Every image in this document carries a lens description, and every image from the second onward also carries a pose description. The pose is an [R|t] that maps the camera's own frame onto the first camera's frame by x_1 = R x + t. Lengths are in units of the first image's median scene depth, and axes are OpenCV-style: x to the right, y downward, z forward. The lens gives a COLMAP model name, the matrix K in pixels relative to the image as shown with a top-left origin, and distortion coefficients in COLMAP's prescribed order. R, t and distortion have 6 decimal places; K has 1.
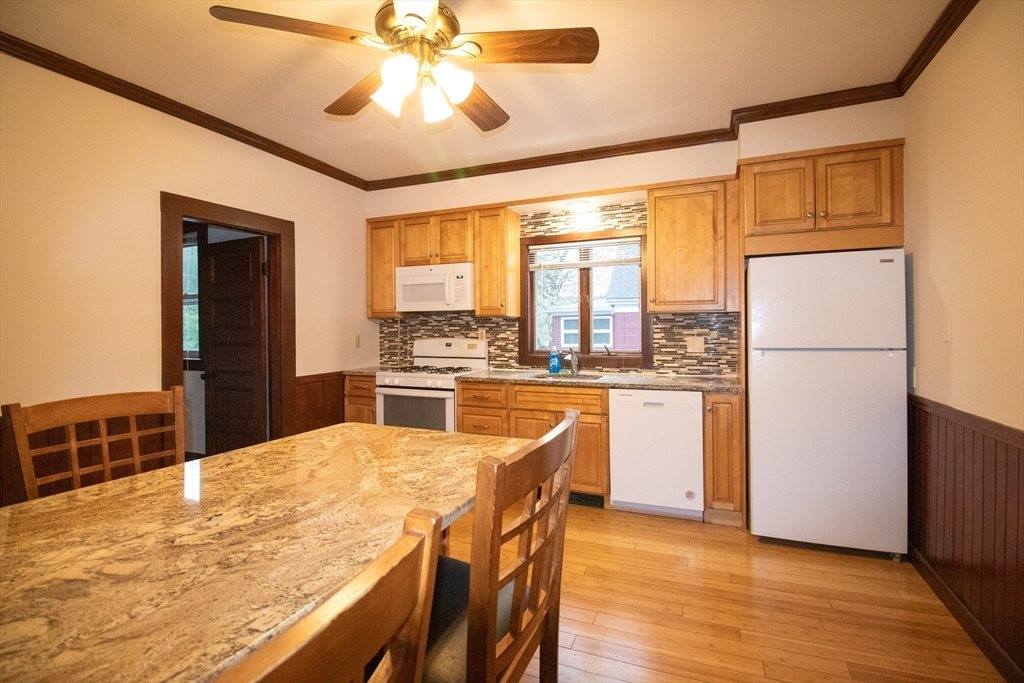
lens RADIAL K [[474.3, 0, 509.8], [0, 474.3, 336.9], [0, 0, 1]] dist [-0.012866, -0.000846]
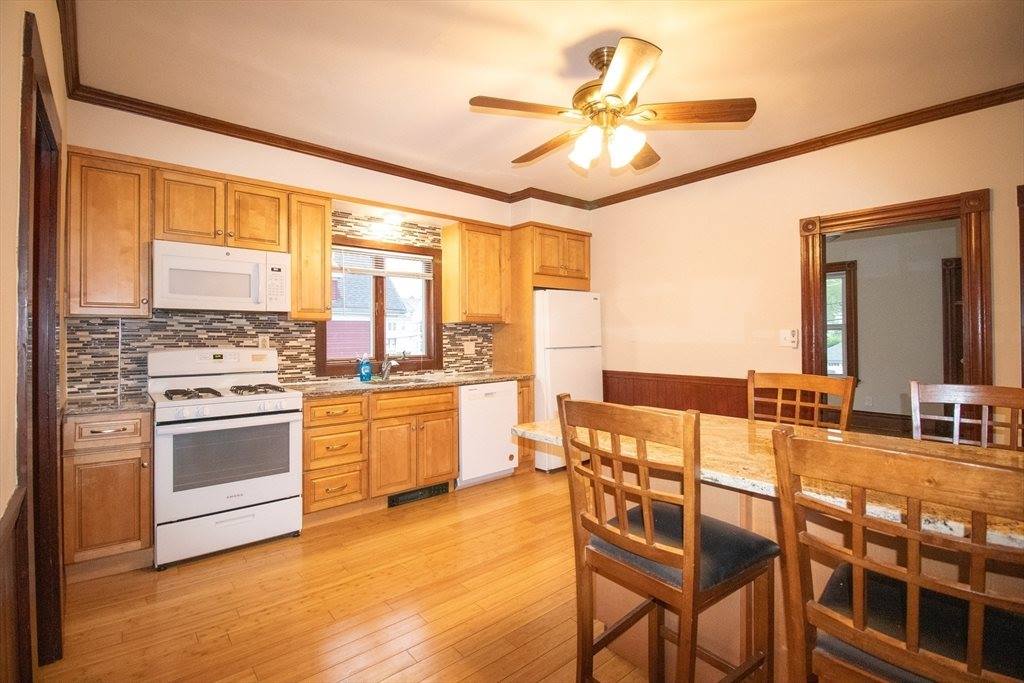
lens RADIAL K [[474.3, 0, 507.4], [0, 474.3, 334.7], [0, 0, 1]] dist [-0.012866, -0.000846]
pose [[0.442851, 0.007013, 0.896568, -0.638385], [0.019527, 0.999657, -0.017464, 0.004346], [-0.896383, 0.025241, 0.442562, 0.302711]]
